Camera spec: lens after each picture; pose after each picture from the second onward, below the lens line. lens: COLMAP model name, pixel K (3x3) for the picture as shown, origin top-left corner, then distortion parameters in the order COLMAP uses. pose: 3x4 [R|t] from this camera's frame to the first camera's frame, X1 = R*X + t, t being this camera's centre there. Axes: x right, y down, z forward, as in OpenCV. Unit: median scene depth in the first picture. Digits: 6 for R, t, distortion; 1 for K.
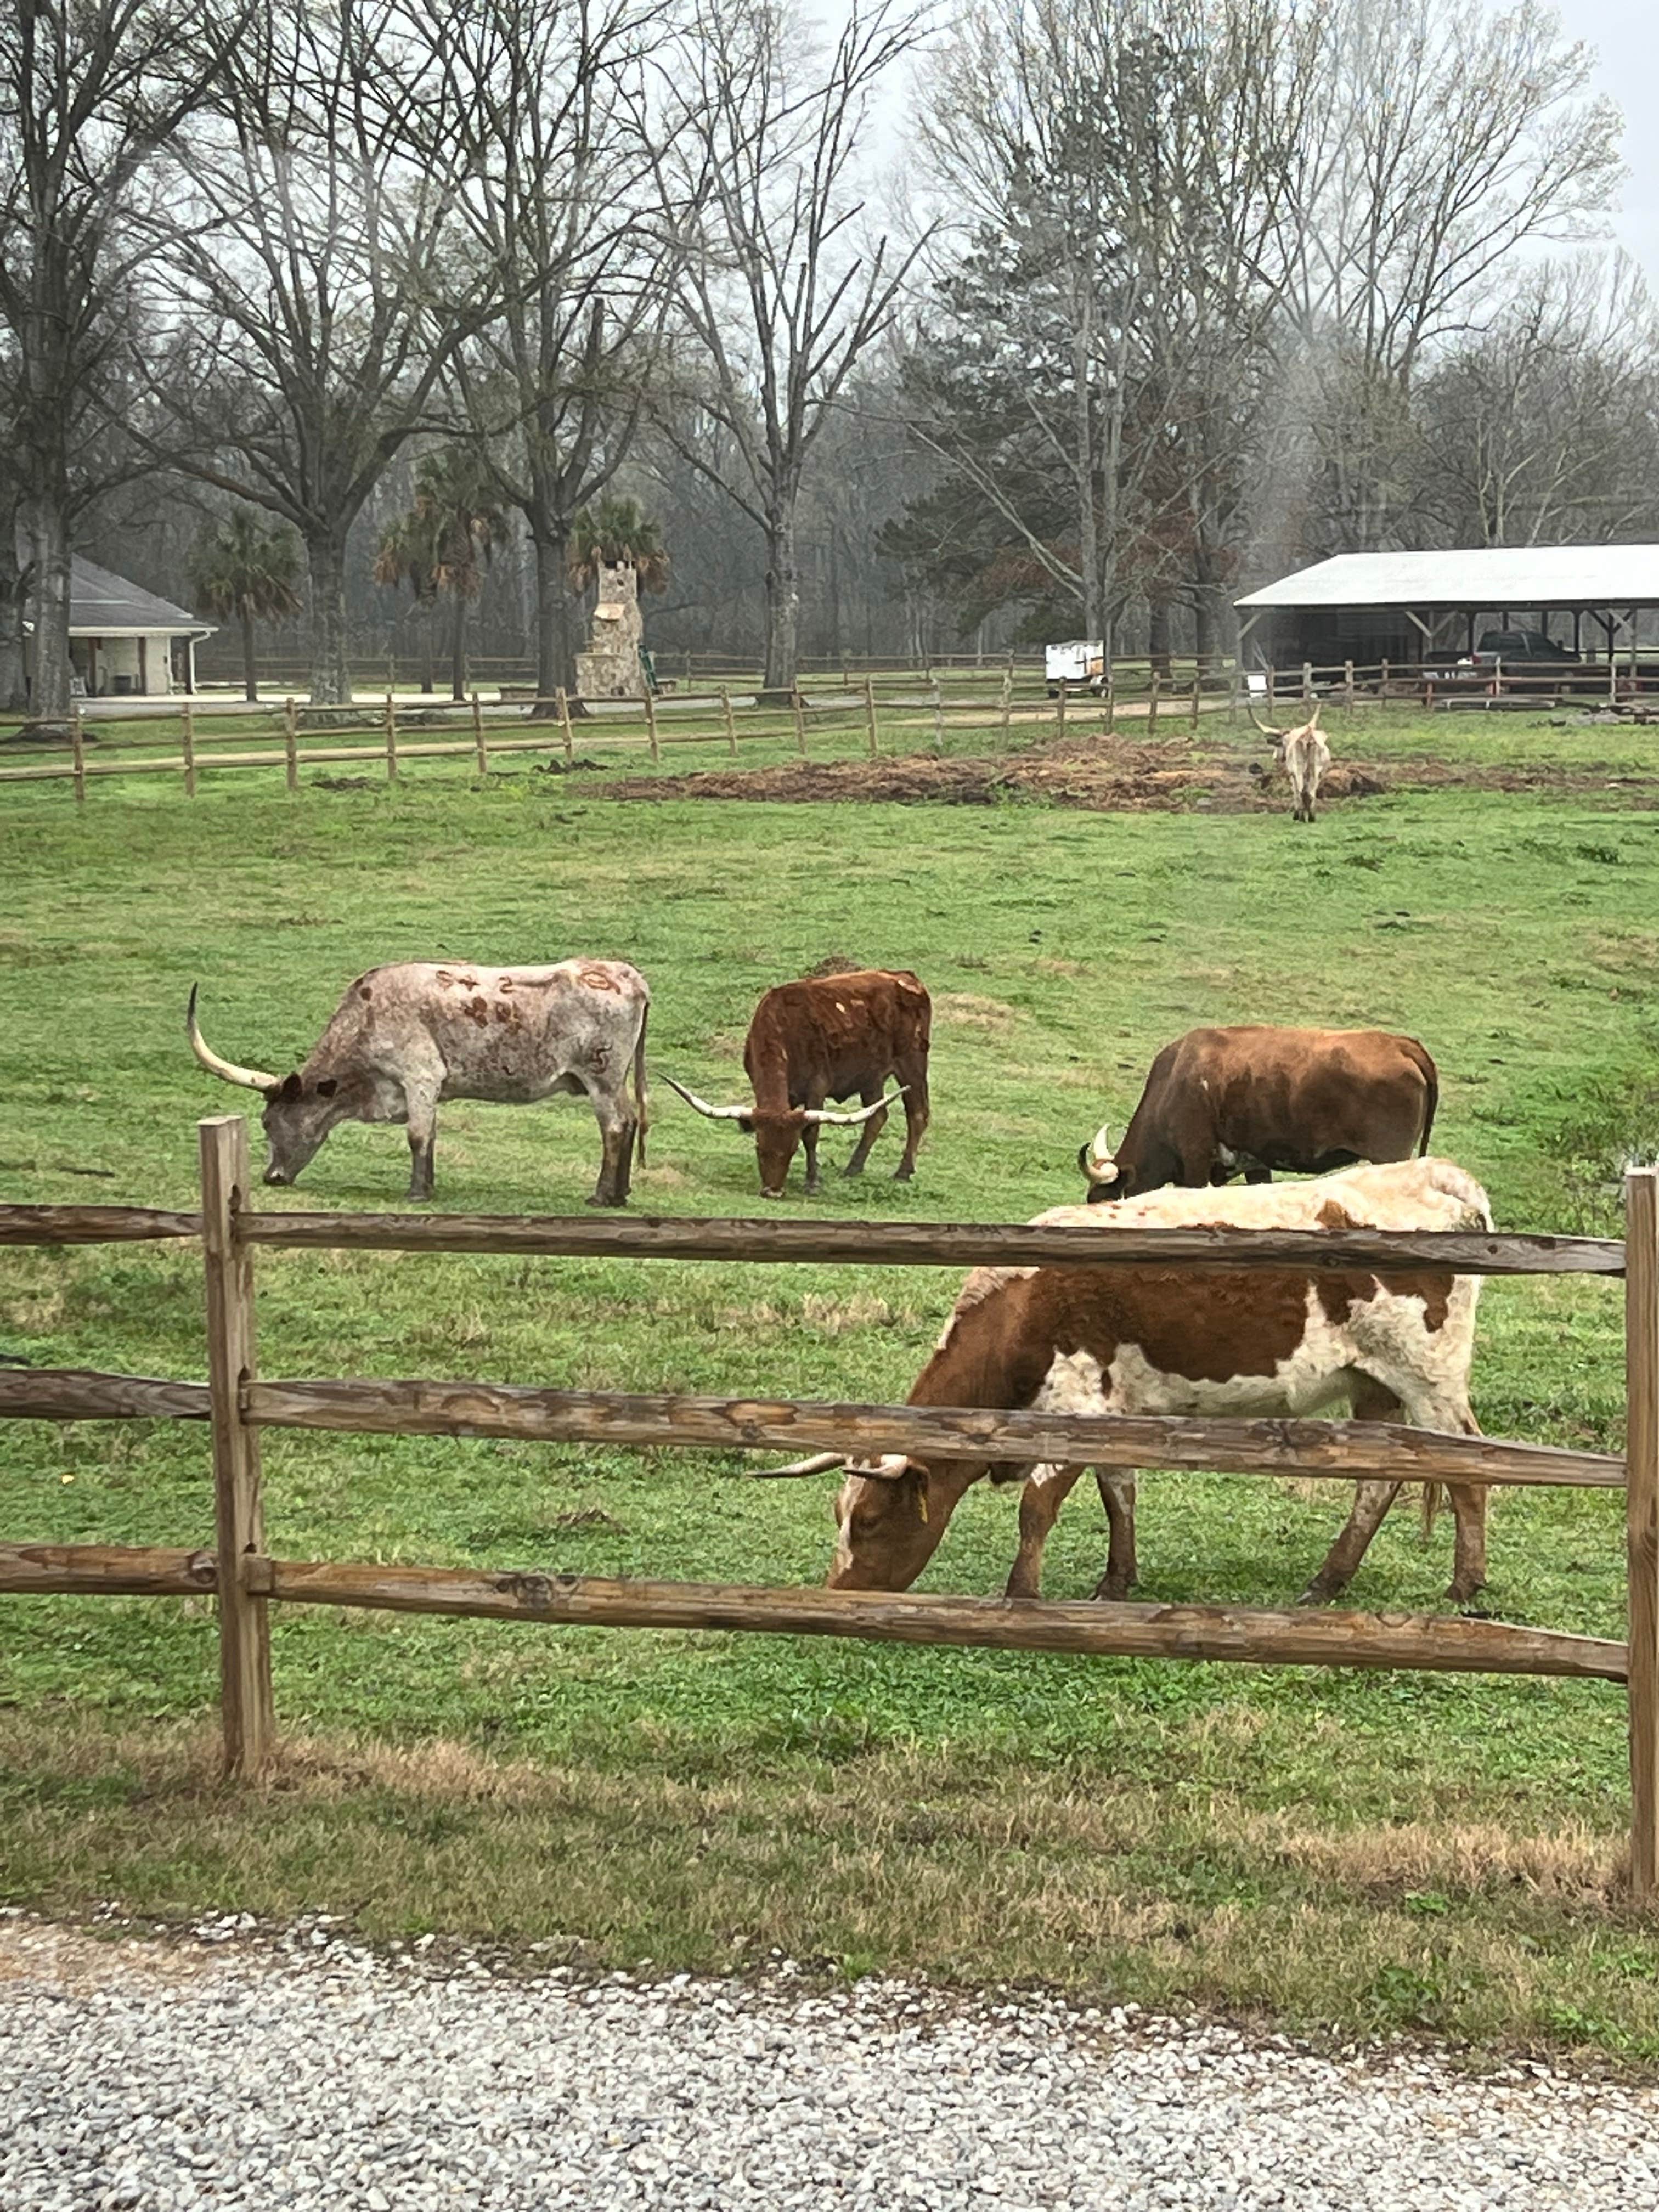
lens RADIAL K [[4166.0, 0, 829.5], [0, 4166.0, 1106.0], [0, 0, 1]] dist [-0.003062, 0.056898]
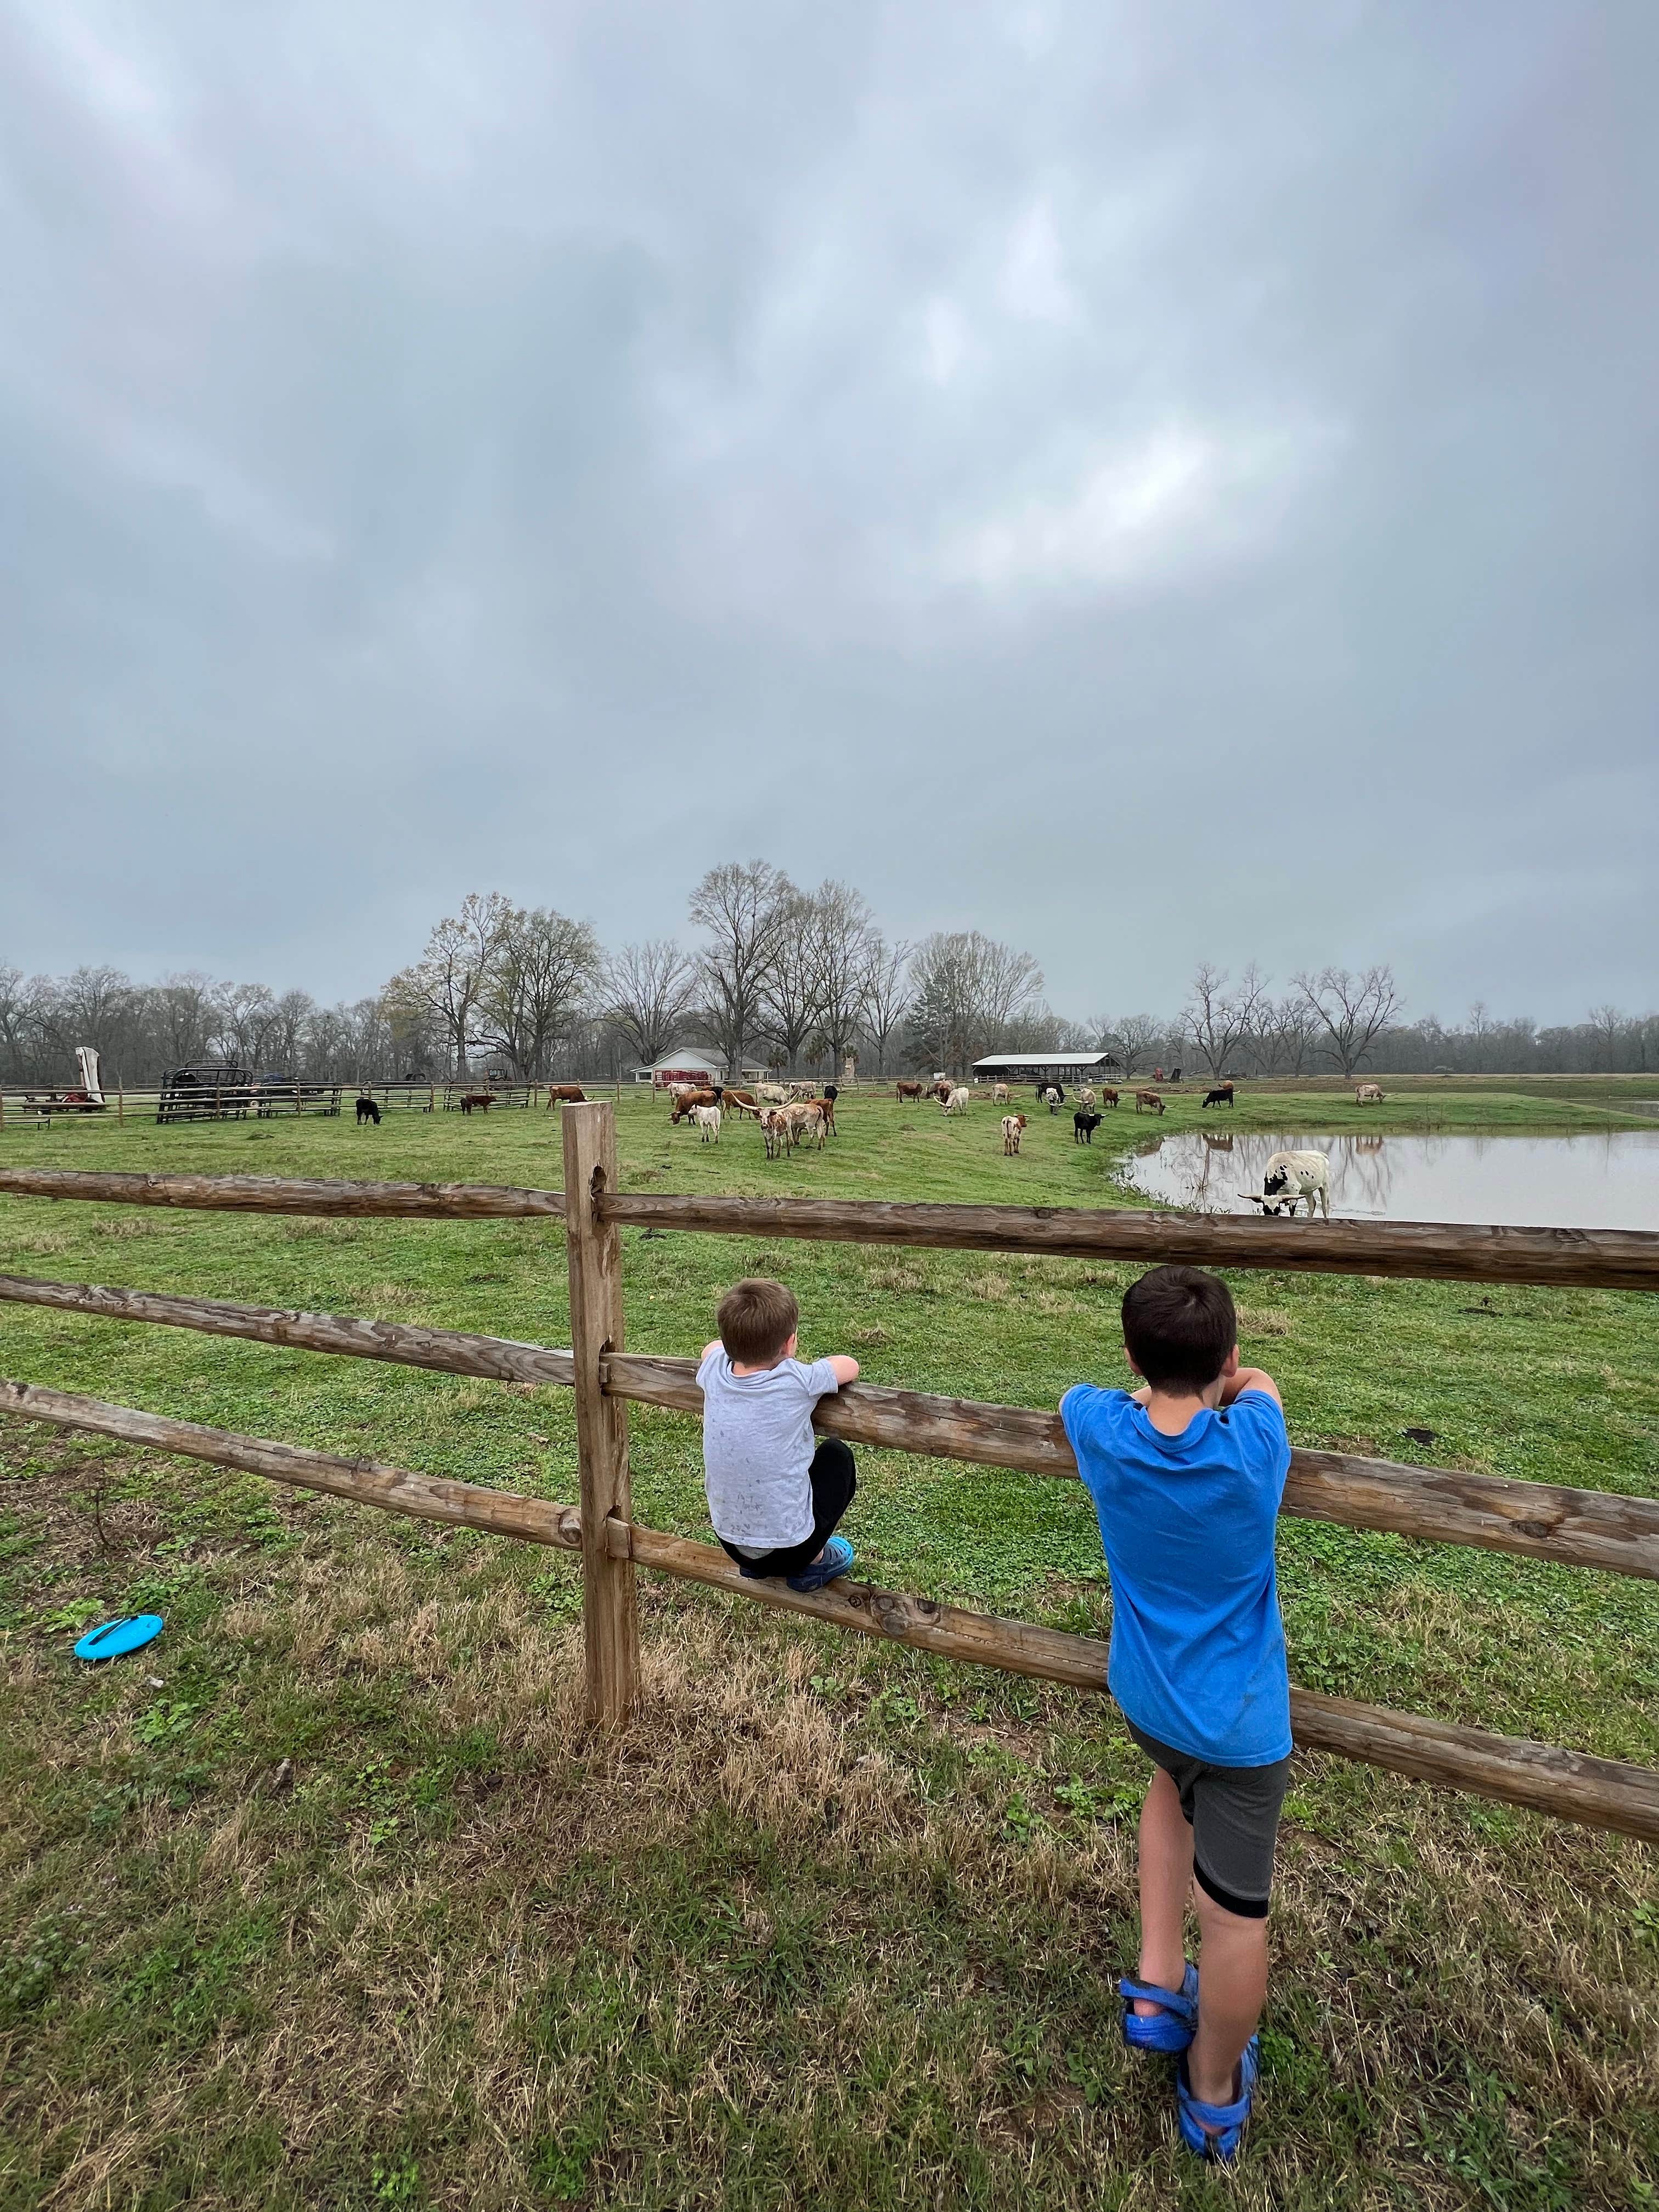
lens RADIAL K [[4166.0, 0, 829.5], [0, 4166.0, 1106.0], [0, 0, 1]] dist [-0.003062, 0.056898]
pose [[0.996304, 0.010669, -0.085235, 0.361393], [-0.010382, 0.999939, 0.003815, -0.088891], [0.085271, -0.002916, 0.996354, -4.106381]]
